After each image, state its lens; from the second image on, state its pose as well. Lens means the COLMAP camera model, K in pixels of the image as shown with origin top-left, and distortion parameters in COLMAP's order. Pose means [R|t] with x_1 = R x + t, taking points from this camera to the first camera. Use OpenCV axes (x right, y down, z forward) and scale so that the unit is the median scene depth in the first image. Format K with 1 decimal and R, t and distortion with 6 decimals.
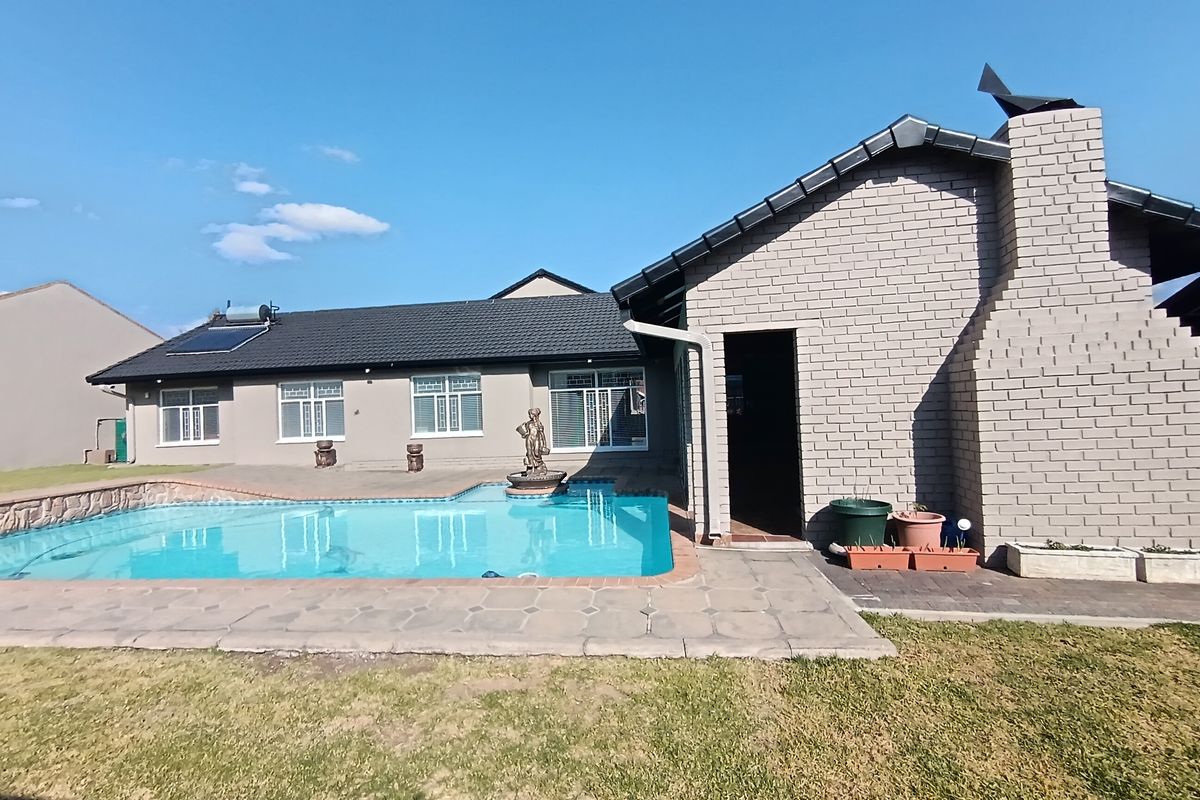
lens RADIAL K [[459.9, 0, 600.0], [0, 459.9, 400.0], [0, 0, 1]] dist [-0.000275, -0.000040]
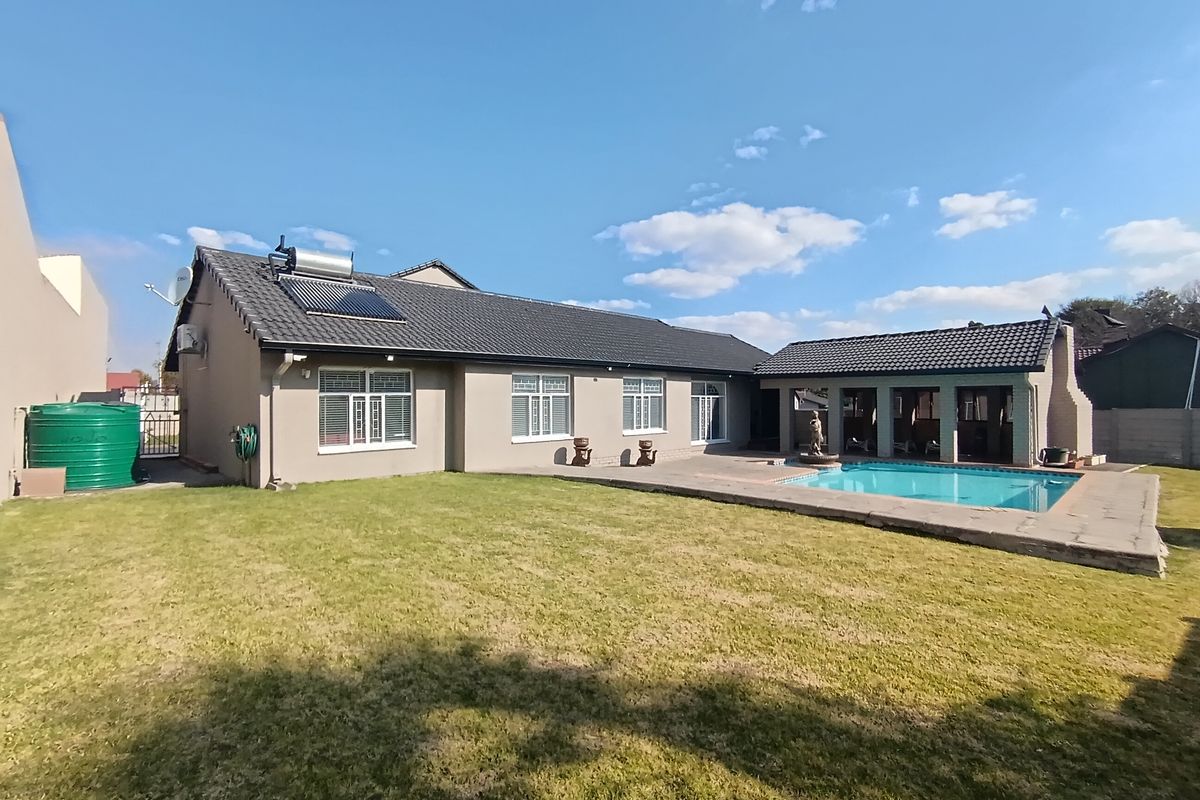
lens RADIAL K [[572.8, 0, 600.0], [0, 572.8, 400.0], [0, 0, 1]] dist [0.000134, 0.000010]
pose [[0.637391, 0.041997, 0.769395, -1.419575], [-0.012932, 0.998956, -0.043814, 0.059184], [-0.770432, 0.017976, 0.637269, 0.186481]]
